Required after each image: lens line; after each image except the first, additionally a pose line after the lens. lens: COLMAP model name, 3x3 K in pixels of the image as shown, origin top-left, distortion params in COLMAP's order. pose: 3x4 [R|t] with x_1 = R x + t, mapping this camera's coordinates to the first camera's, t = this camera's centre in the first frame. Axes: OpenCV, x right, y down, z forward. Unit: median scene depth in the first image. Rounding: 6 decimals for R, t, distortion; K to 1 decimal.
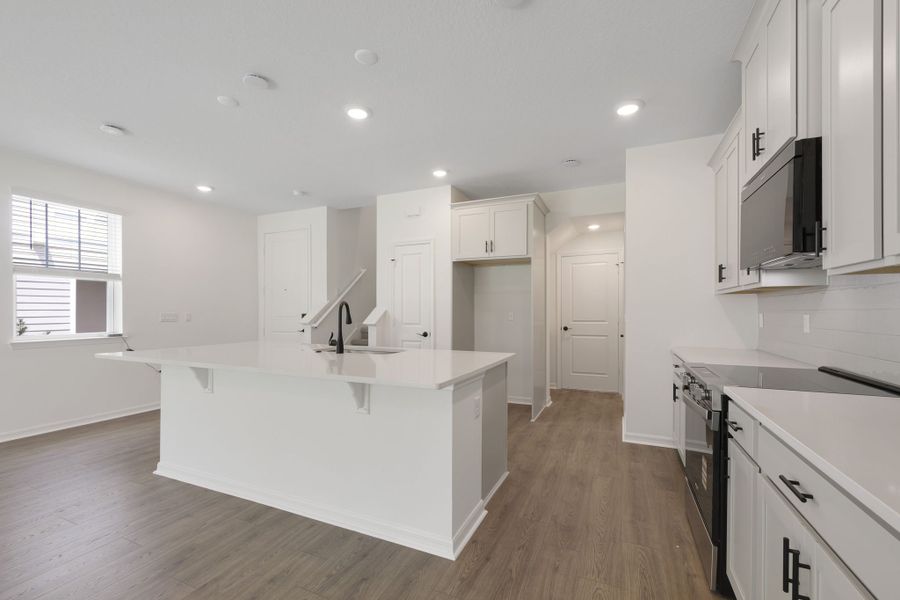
lens RADIAL K [[395.4, 0, 436.9], [0, 395.4, 311.0], [0, 0, 1]] dist [0.001050, 0.000072]
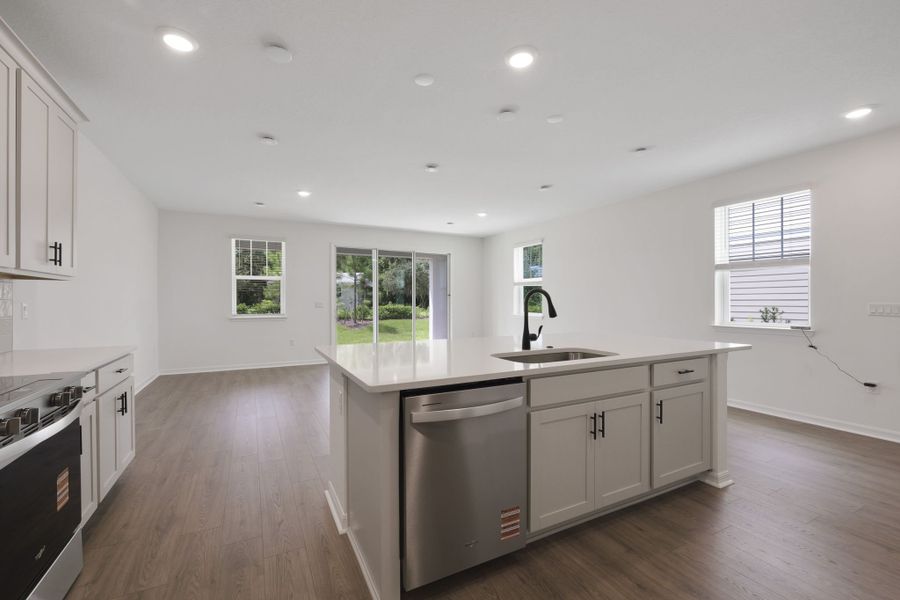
lens RADIAL K [[382.5, 0, 450.0], [0, 382.5, 300.0], [0, 0, 1]] dist [-0.000028, -0.000057]
pose [[-0.601666, 0.000298, -0.798748, 0.363227], [0.000963, 0.999999, -0.000353, -0.001453], [0.798747, -0.000982, -0.601666, 0.946255]]
